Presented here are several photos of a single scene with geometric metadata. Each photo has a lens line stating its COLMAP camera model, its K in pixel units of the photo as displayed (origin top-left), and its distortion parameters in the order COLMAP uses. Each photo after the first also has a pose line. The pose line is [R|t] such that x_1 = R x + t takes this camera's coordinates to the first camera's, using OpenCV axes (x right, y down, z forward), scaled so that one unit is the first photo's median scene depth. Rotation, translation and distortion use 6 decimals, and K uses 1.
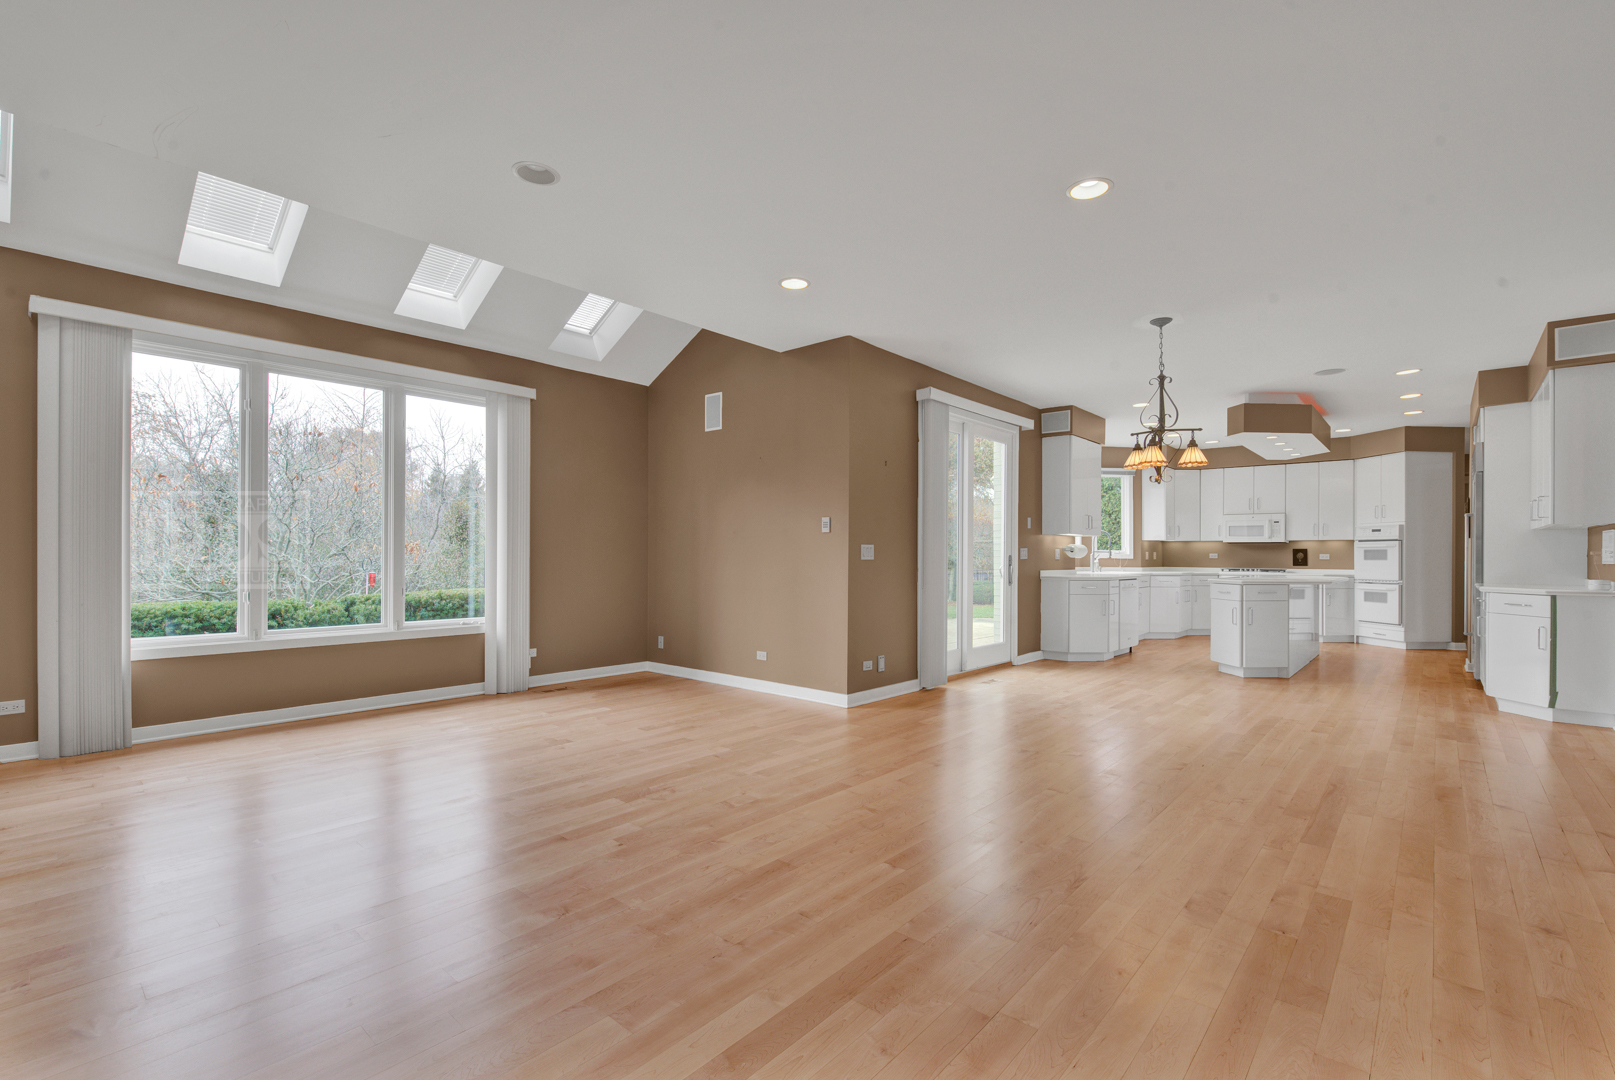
lens RADIAL K [[706.9, 0, 809.2], [0, 706.9, 543.4], [0, 0, 1]] dist [-0.001297, -0.000074]
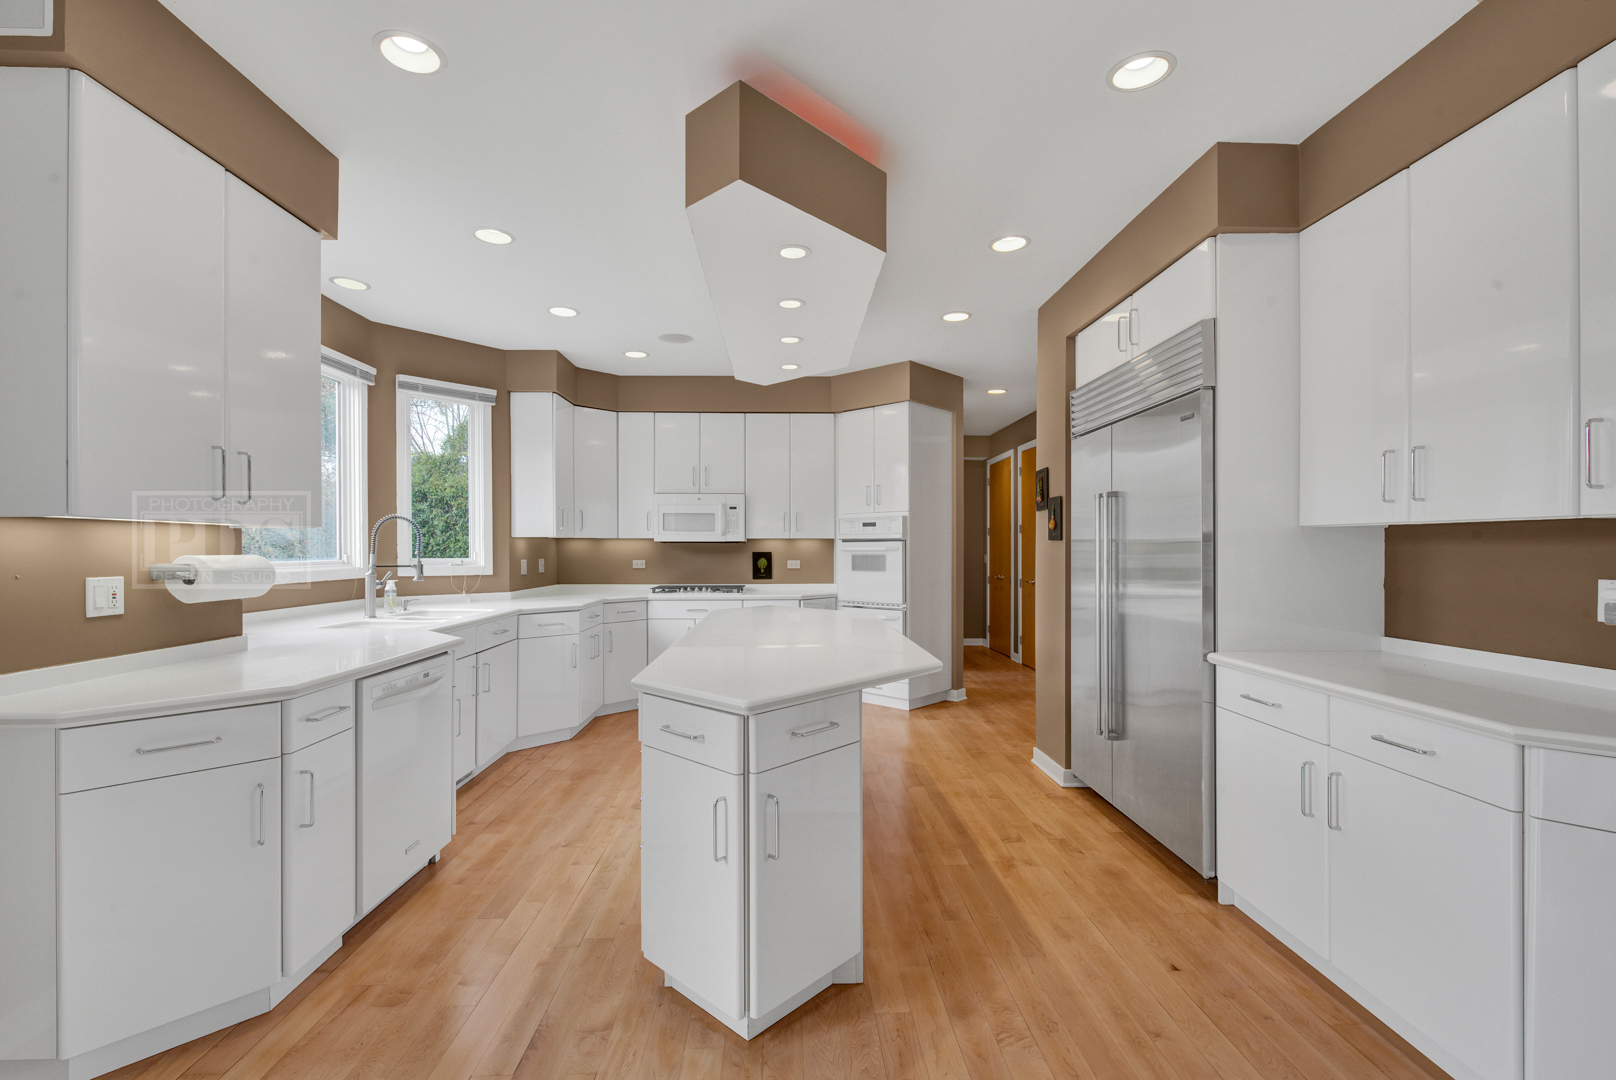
lens RADIAL K [[707.3, 0, 809.7], [0, 707.3, 543.4], [0, 0, 1]] dist [-0.001297, -0.000074]
pose [[0.722260, -0.002585, 0.691617, 0.295505], [-0.005847, 0.999934, 0.009844, -0.006540], [-0.691597, -0.011154, 0.722197, 0.525704]]
